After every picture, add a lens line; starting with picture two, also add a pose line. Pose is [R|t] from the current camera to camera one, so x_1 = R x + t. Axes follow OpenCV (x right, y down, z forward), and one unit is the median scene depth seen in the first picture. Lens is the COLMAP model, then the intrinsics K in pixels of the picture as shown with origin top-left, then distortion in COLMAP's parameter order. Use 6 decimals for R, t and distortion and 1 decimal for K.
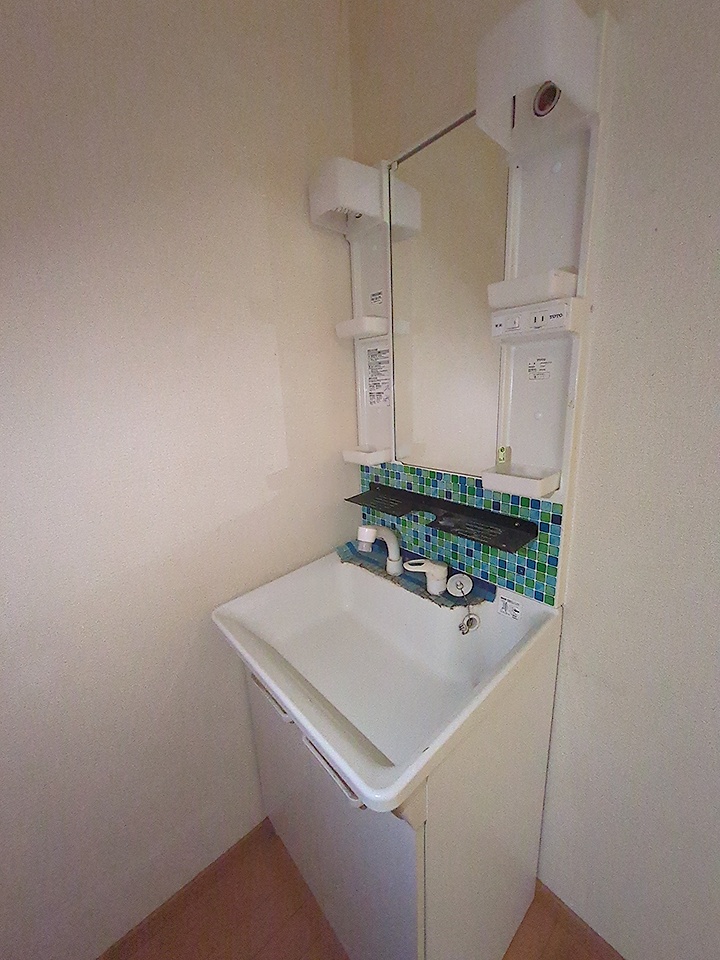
lens RADIAL K [[381.6, 0, 360.2], [0, 381.6, 478.3], [0, 0, 1]] dist [0.006592, 0.000696]
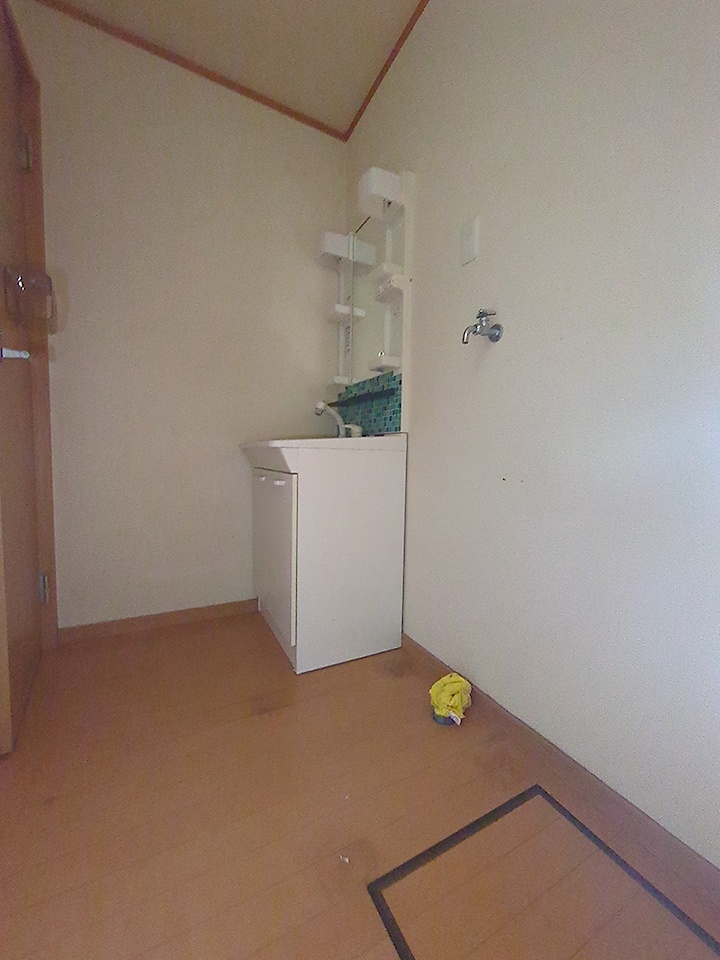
lens RADIAL K [[381.6, 0, 360.4], [0, 381.6, 482.1], [0, 0, 1]] dist [0.006592, 0.000696]
pose [[0.975601, 0.086283, -0.201887, 0.648600], [-0.118992, 0.980573, -0.155938, 0.820645], [0.184510, 0.176156, 0.966915, -0.763659]]
